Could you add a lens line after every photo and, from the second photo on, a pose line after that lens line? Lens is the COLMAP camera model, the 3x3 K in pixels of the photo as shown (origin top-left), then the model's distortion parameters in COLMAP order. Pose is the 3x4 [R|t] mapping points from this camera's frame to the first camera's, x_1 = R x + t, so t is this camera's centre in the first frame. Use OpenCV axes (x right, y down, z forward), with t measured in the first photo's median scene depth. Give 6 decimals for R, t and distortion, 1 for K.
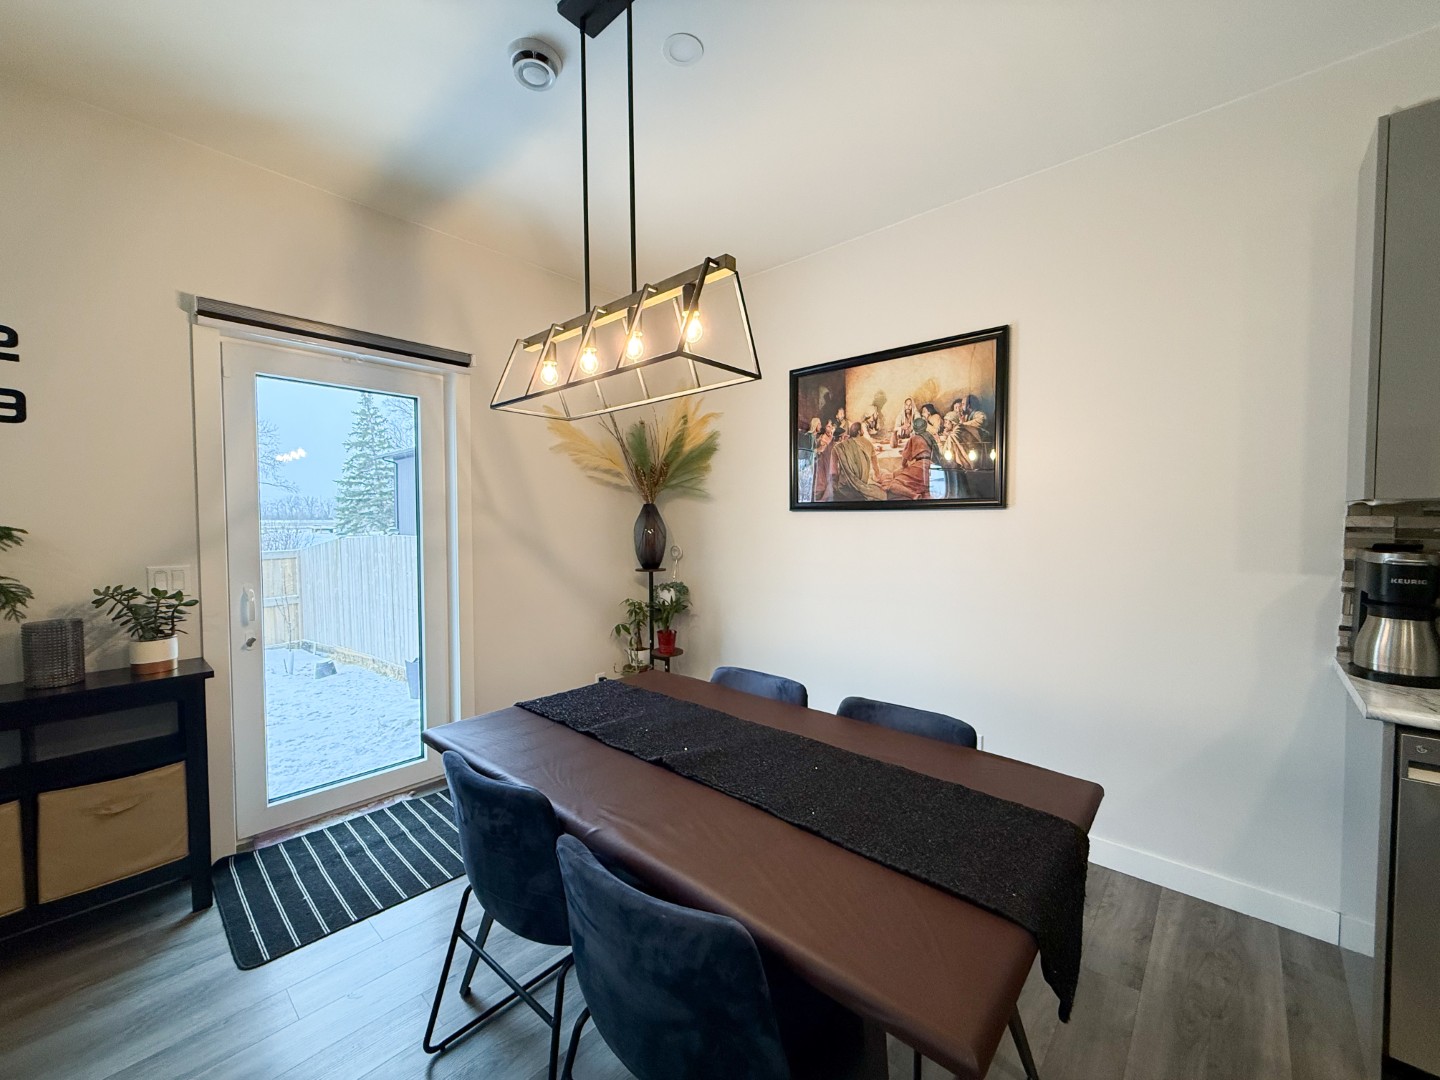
lens RADIAL K [[573.6, 0, 718.2], [0, 573.6, 540.6], [0, 0, 1]] dist [0.000654, -0.000238]
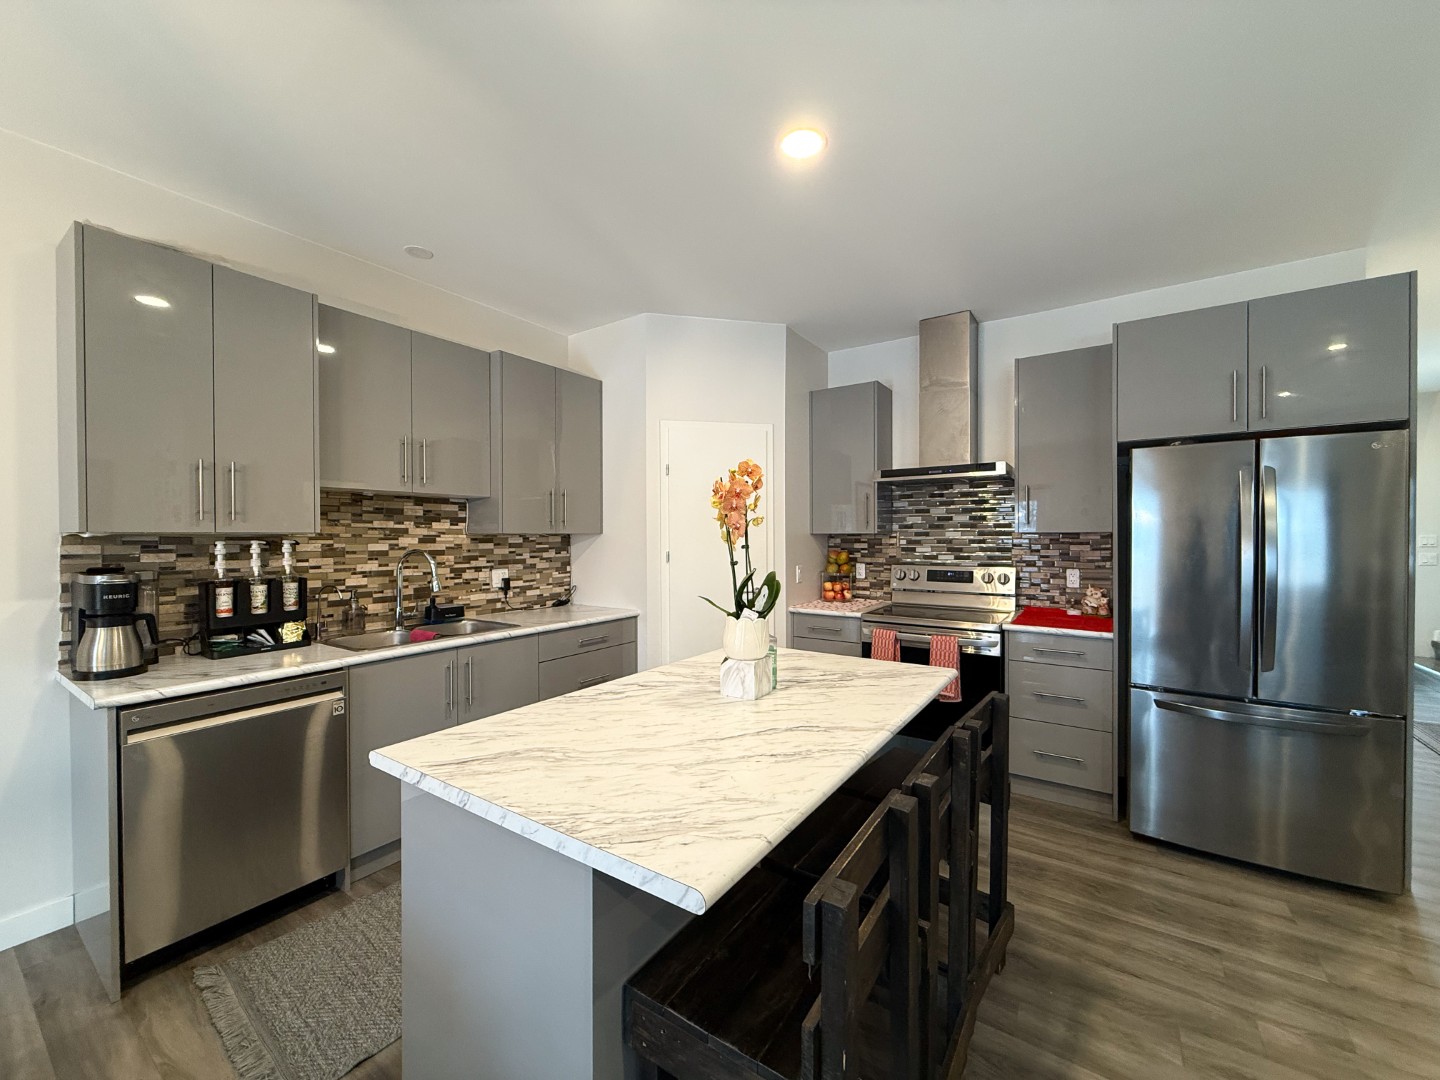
lens RADIAL K [[573.6, 0, 718.2], [0, 573.6, 540.6], [0, 0, 1]] dist [0.000654, -0.000238]
pose [[-0.137811, -0.006750, 0.990436, -0.209061], [0.040327, 0.999109, 0.012420, -0.012829], [-0.989637, 0.041653, -0.137416, -0.133582]]
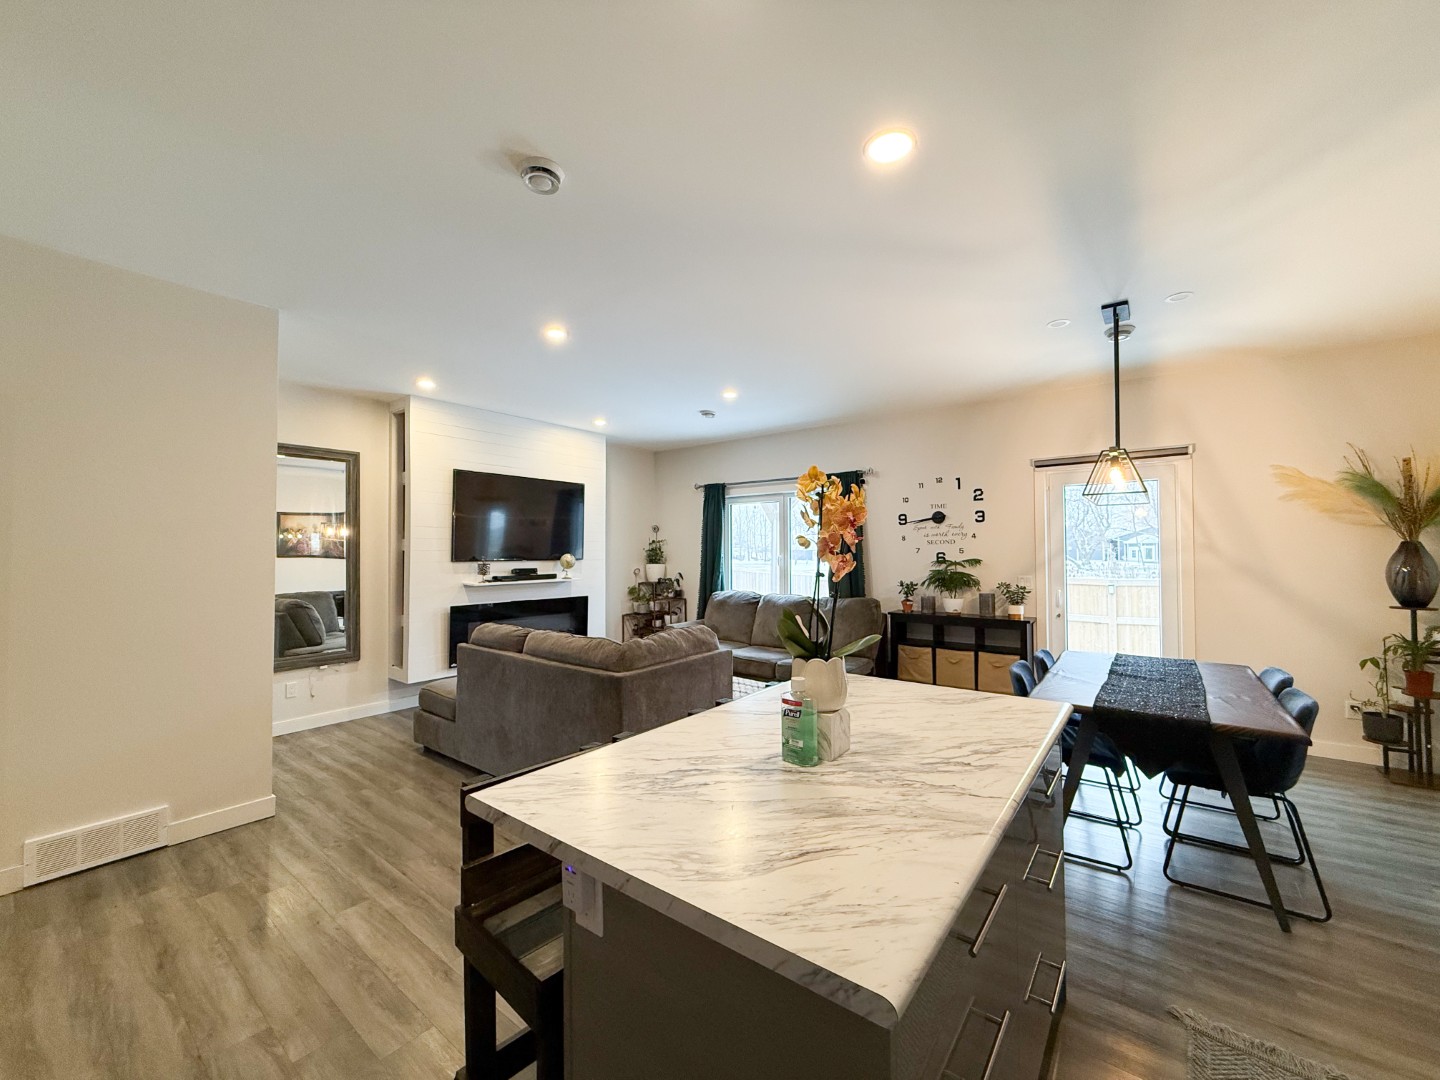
lens RADIAL K [[573.6, 0, 718.2], [0, 573.6, 540.6], [0, 0, 1]] dist [0.000654, -0.000238]
pose [[0.076847, -0.019040, -0.996861, 1.481433], [-0.030586, 0.999302, -0.021445, -0.013936], [0.996574, 0.032138, 0.076211, -0.503749]]
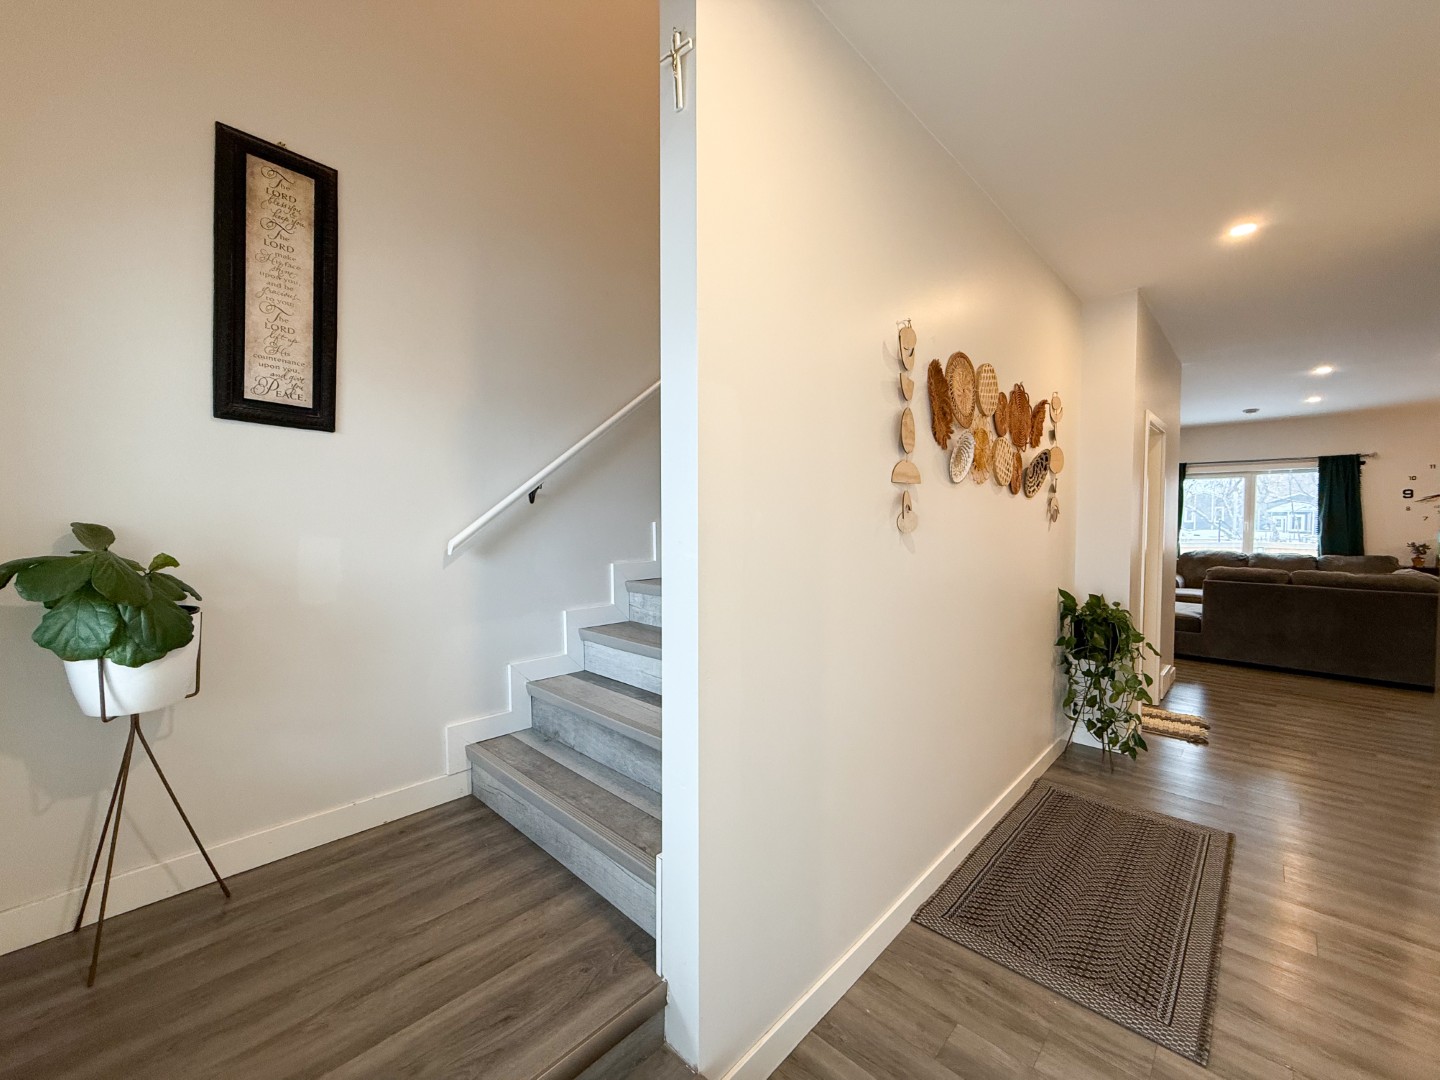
lens RADIAL K [[573.6, 0, 718.2], [0, 573.6, 540.6], [0, 0, 1]] dist [0.000654, -0.000238]
pose [[-0.030564, 0.038015, -0.998810, 2.477428], [-0.034522, 0.998640, 0.039065, 0.098541], [0.998936, 0.035675, -0.029210, -3.757266]]
